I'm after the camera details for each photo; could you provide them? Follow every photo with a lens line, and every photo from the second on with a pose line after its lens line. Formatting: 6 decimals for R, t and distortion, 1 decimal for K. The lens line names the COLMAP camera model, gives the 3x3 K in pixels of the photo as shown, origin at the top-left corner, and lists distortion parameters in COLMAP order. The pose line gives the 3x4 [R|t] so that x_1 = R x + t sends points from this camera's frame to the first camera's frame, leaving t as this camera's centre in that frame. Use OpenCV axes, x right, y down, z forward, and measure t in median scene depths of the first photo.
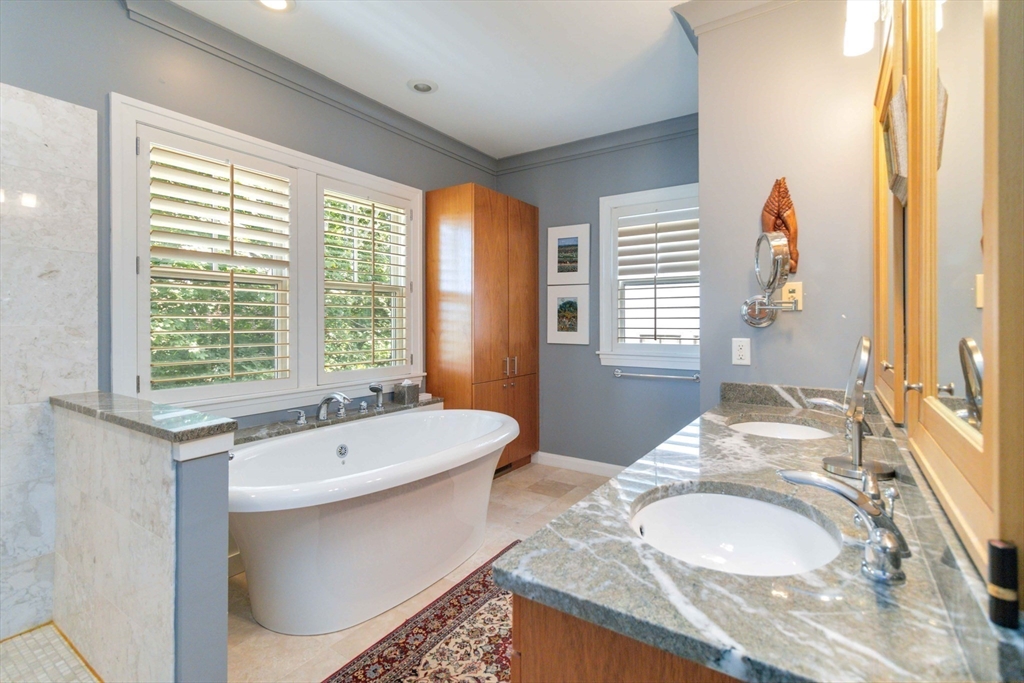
lens RADIAL K [[479.8, 0, 516.8], [0, 479.8, 321.7], [0, 0, 1]] dist [0.011047, -0.003080]
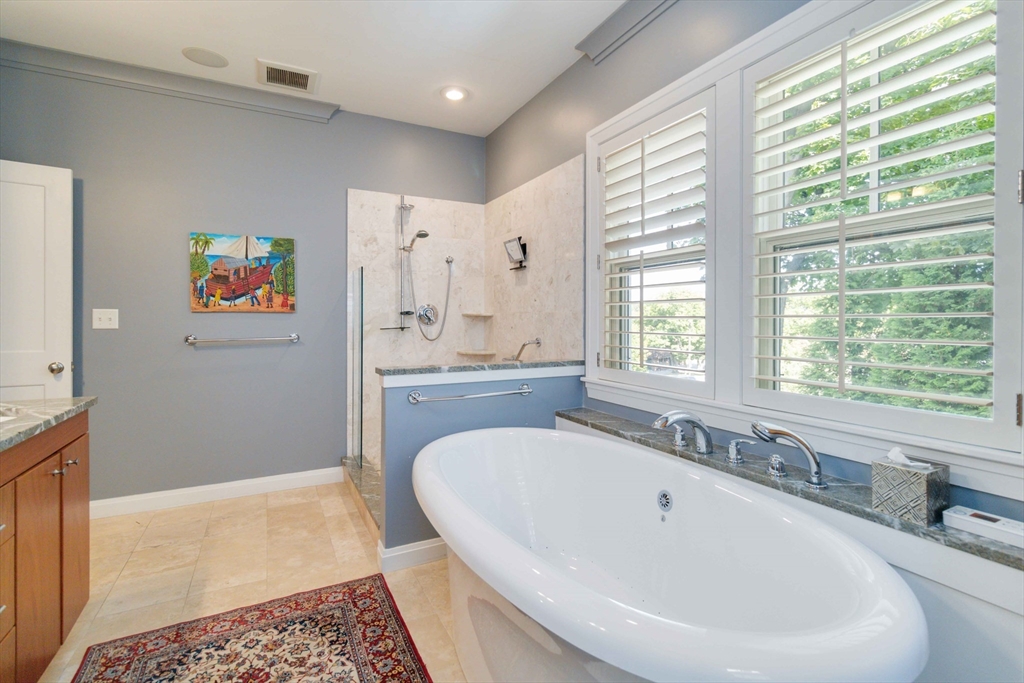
lens RADIAL K [[479.8, 0, 517.5], [0, 479.8, 317.3], [0, 0, 1]] dist [0.011047, -0.003080]
pose [[-0.488247, -0.003906, -0.872697, 0.464269], [-0.000153, 0.999990, -0.004390, 0.034305], [0.872705, -0.002010, -0.488243, 1.733168]]
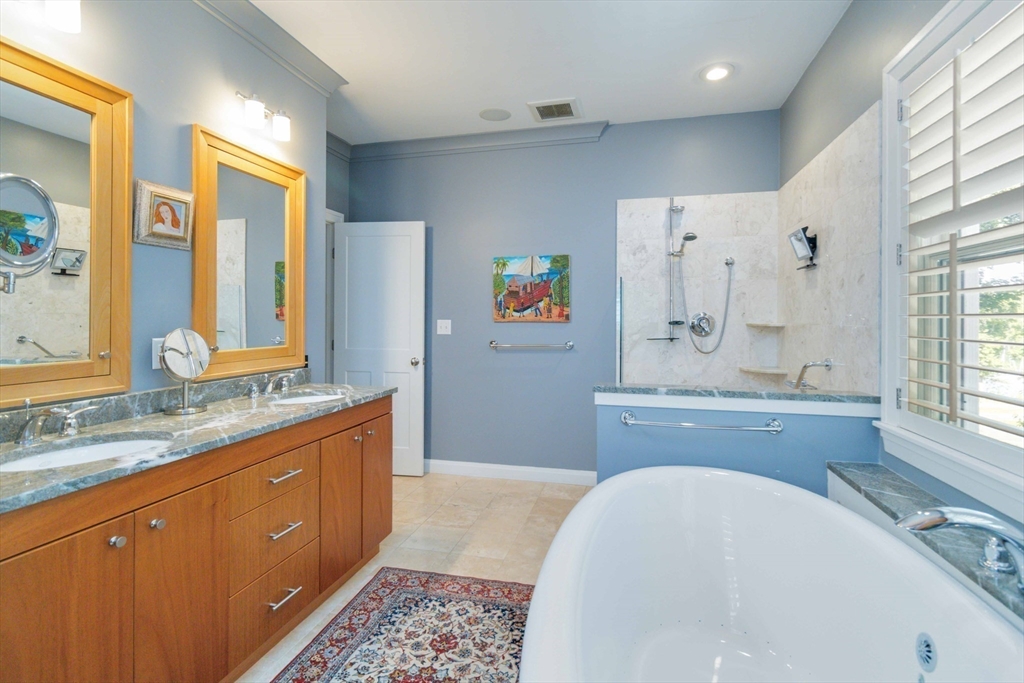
lens RADIAL K [[479.8, 0, 515.4], [0, 479.8, 316.1], [0, 0, 1]] dist [0.011047, -0.003080]
pose [[-0.942155, -0.006424, -0.335116, 0.136442], [-0.004031, 0.999961, -0.007835, -0.003462], [0.335153, -0.006031, -0.942144, 1.911913]]
